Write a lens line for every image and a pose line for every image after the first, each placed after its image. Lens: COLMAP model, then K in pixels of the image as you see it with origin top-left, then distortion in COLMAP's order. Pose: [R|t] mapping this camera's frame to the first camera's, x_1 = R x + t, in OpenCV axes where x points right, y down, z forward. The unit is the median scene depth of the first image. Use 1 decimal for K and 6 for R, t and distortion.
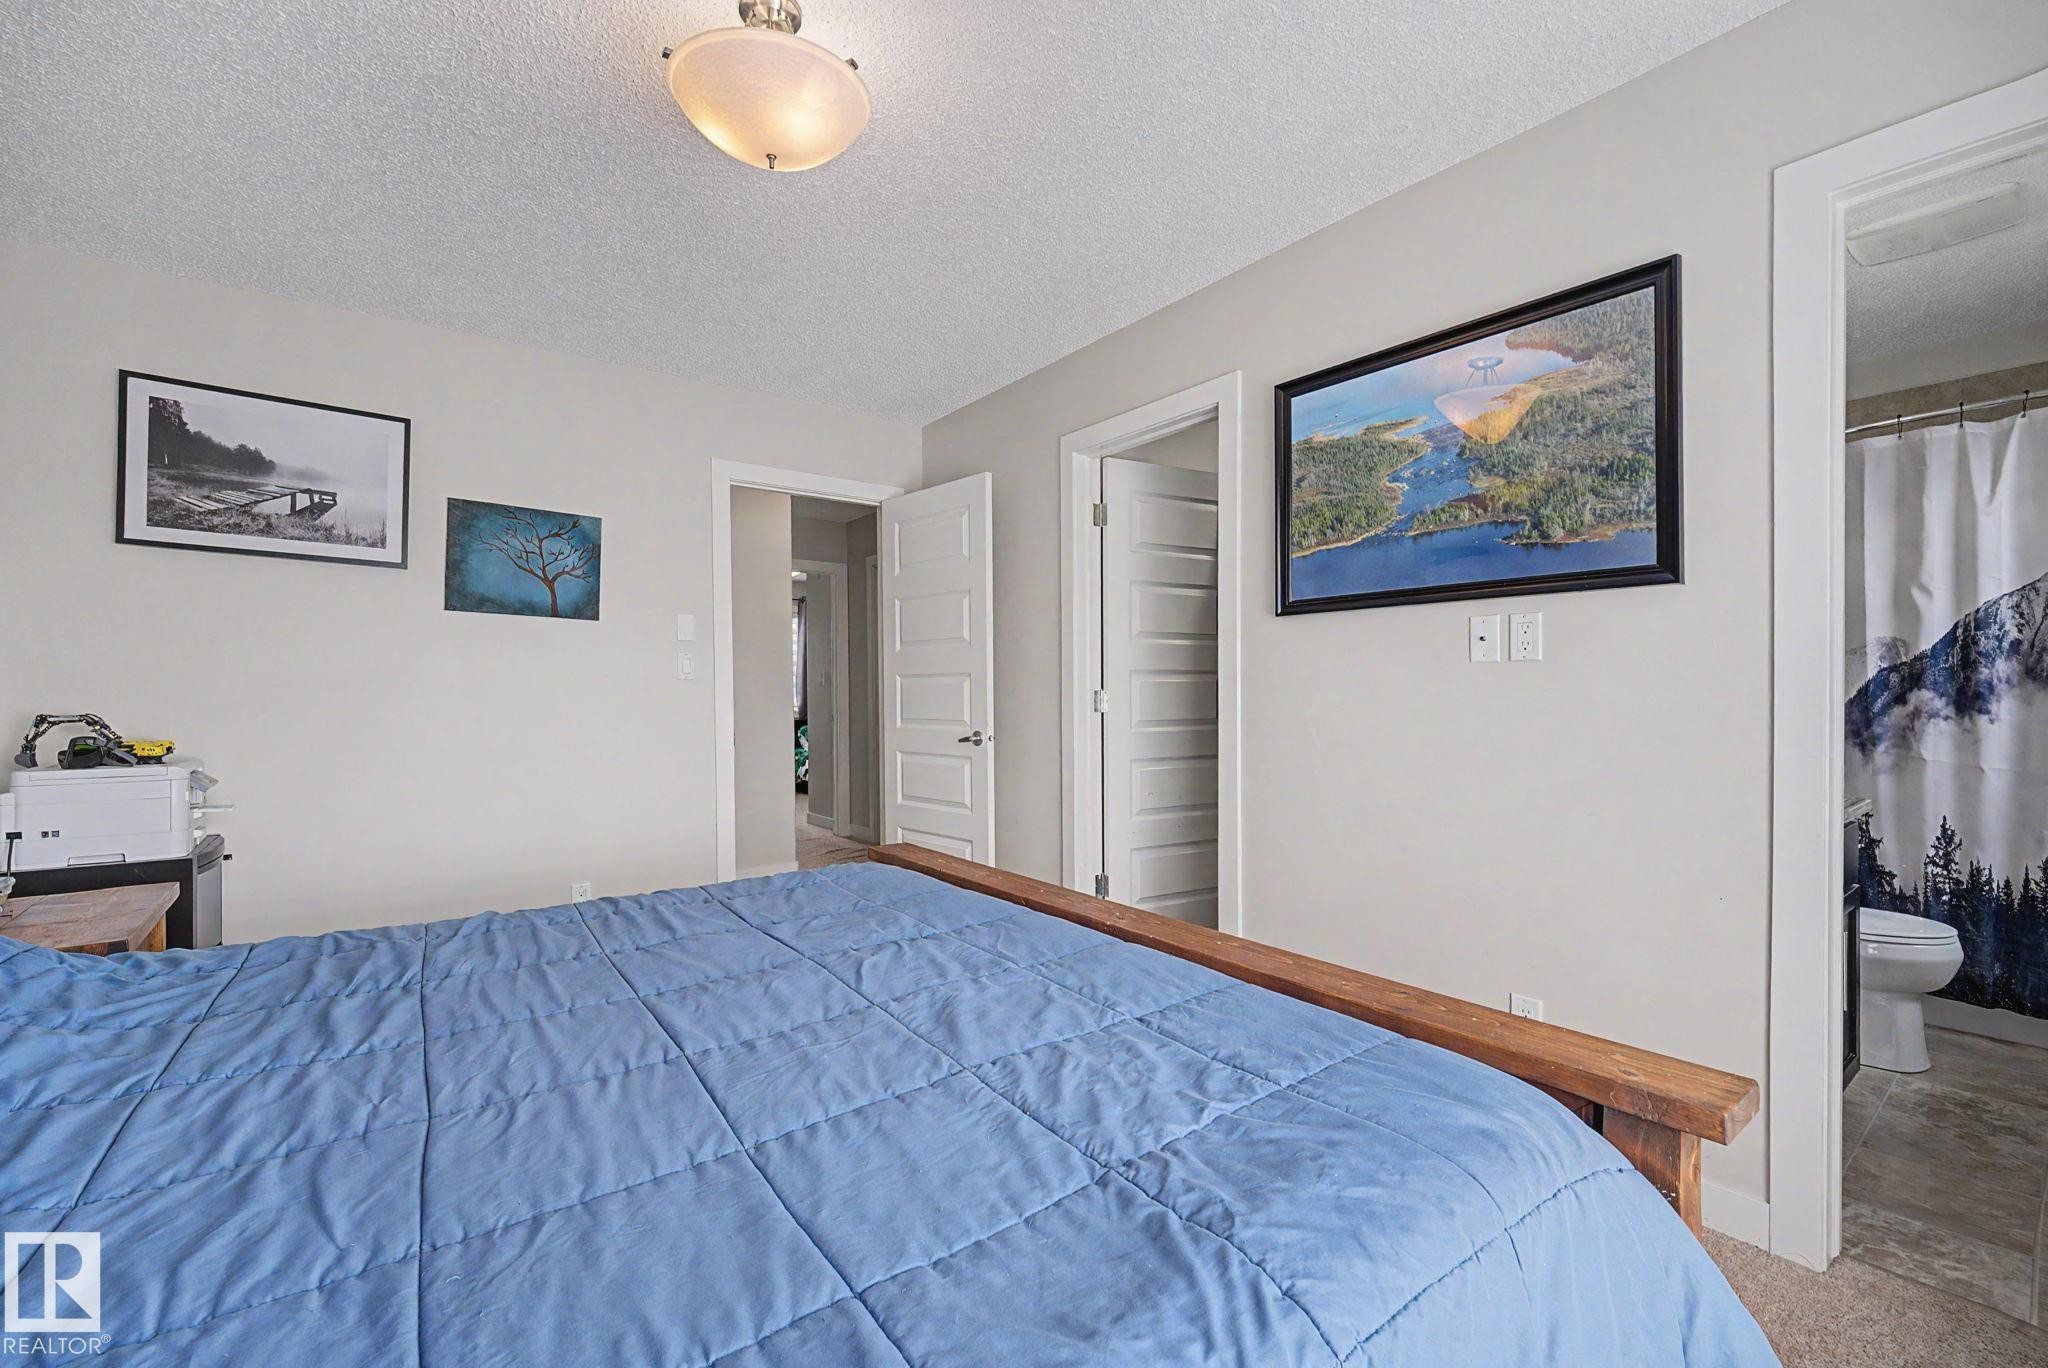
lens RADIAL K [[858.5, 0, 1028.8], [0, 858.5, 680.1], [0, 0, 1]] dist [-0.005288, -0.001100]
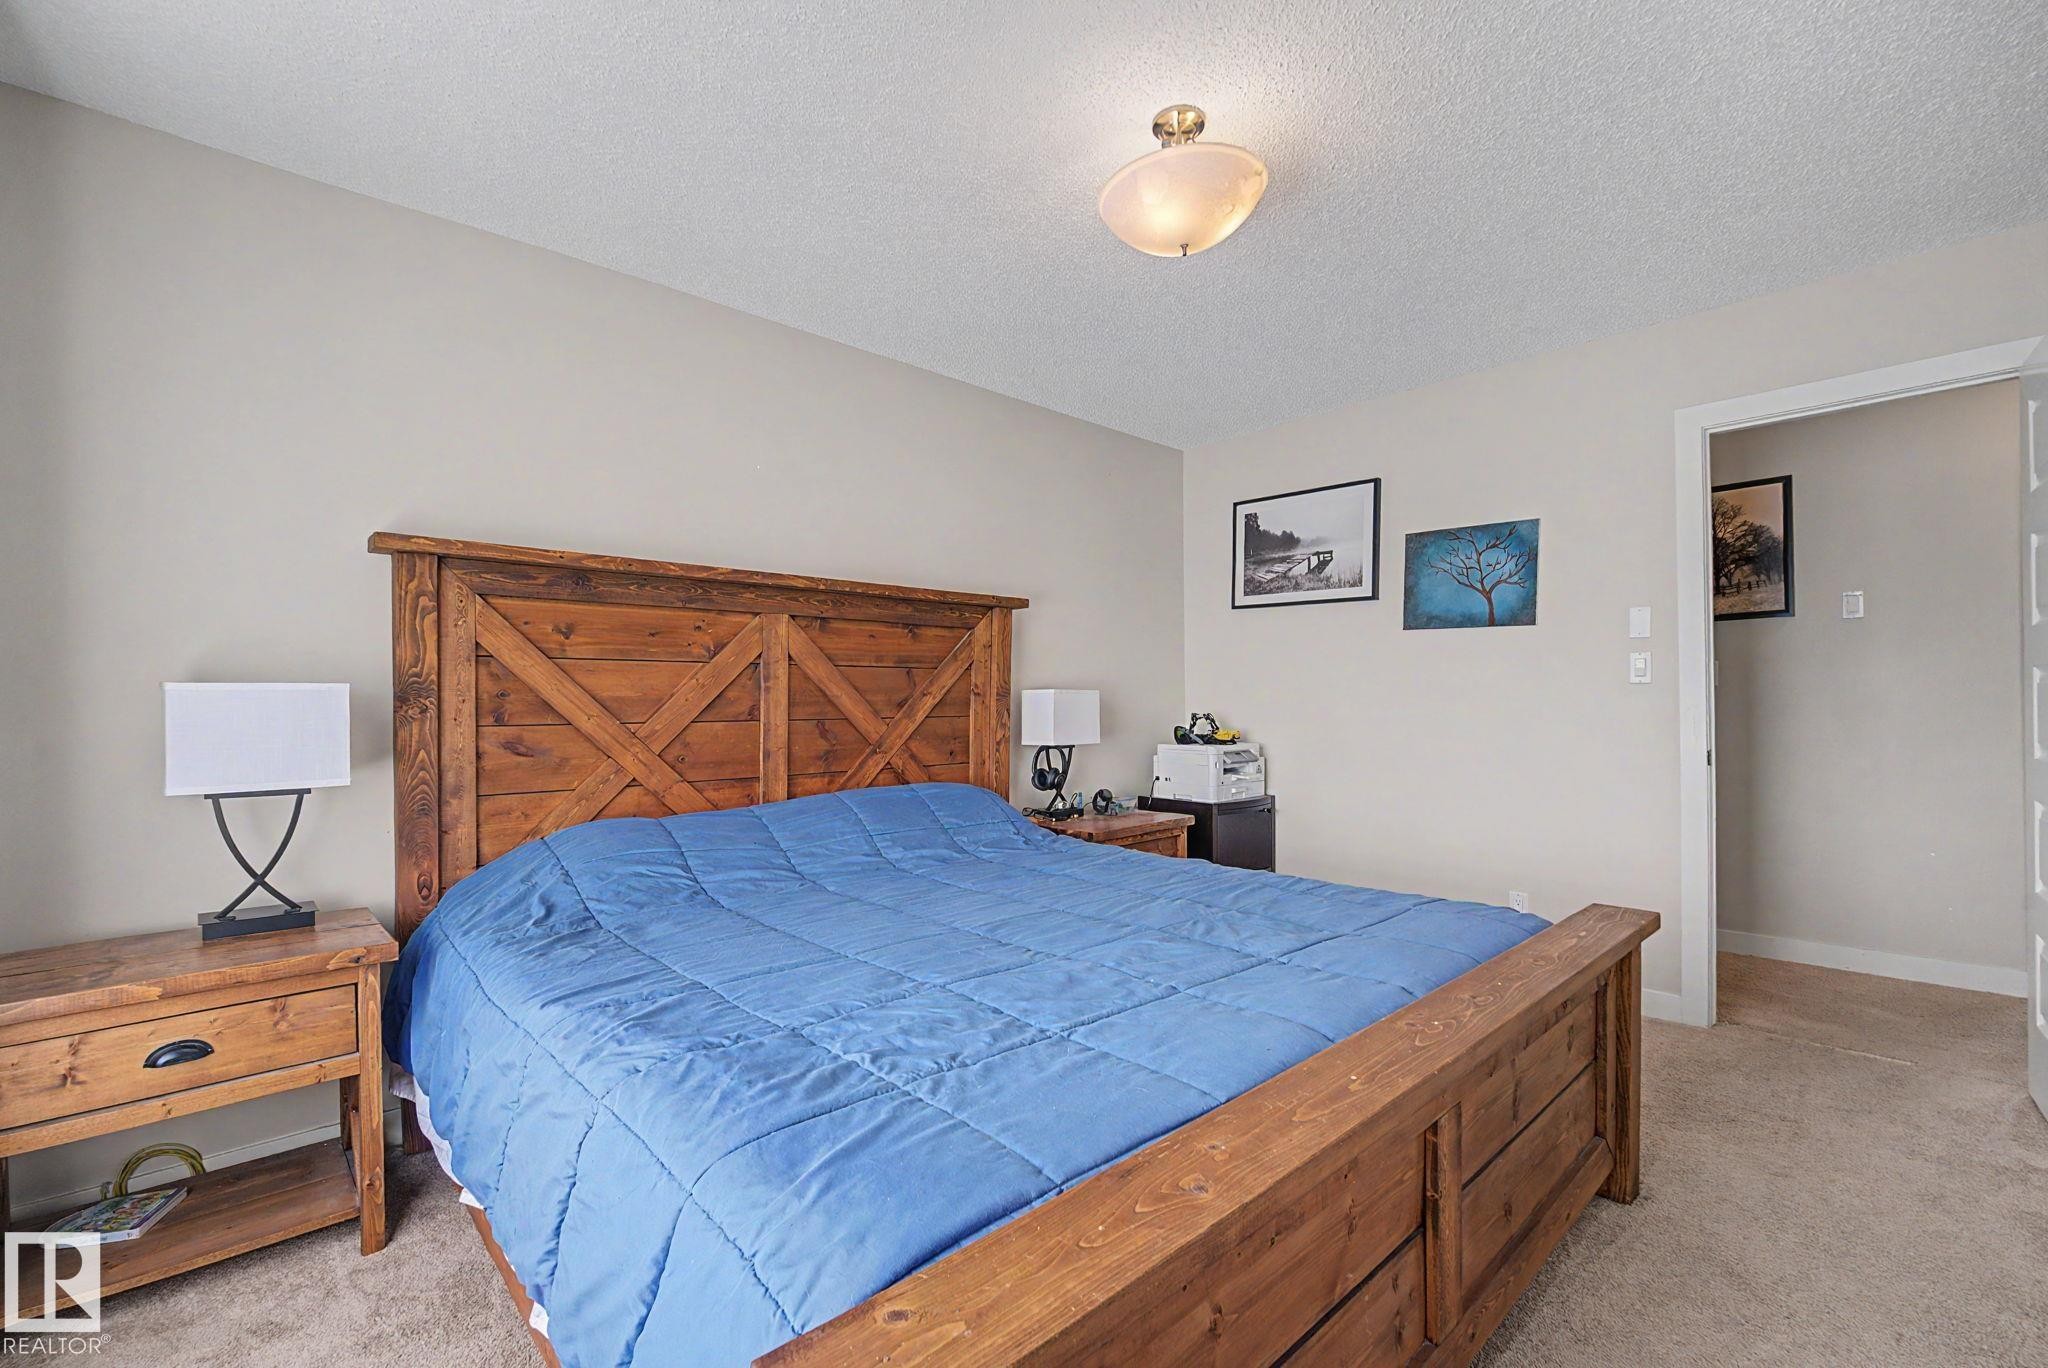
lens RADIAL K [[858.5, 0, 1028.8], [0, 858.5, 680.1], [0, 0, 1]] dist [-0.005288, -0.001100]
pose [[0.103191, -0.025574, -0.994333, 0.475081], [0.016355, 0.999578, -0.024012, 0.007389], [0.994527, -0.013784, 0.103565, 0.396777]]
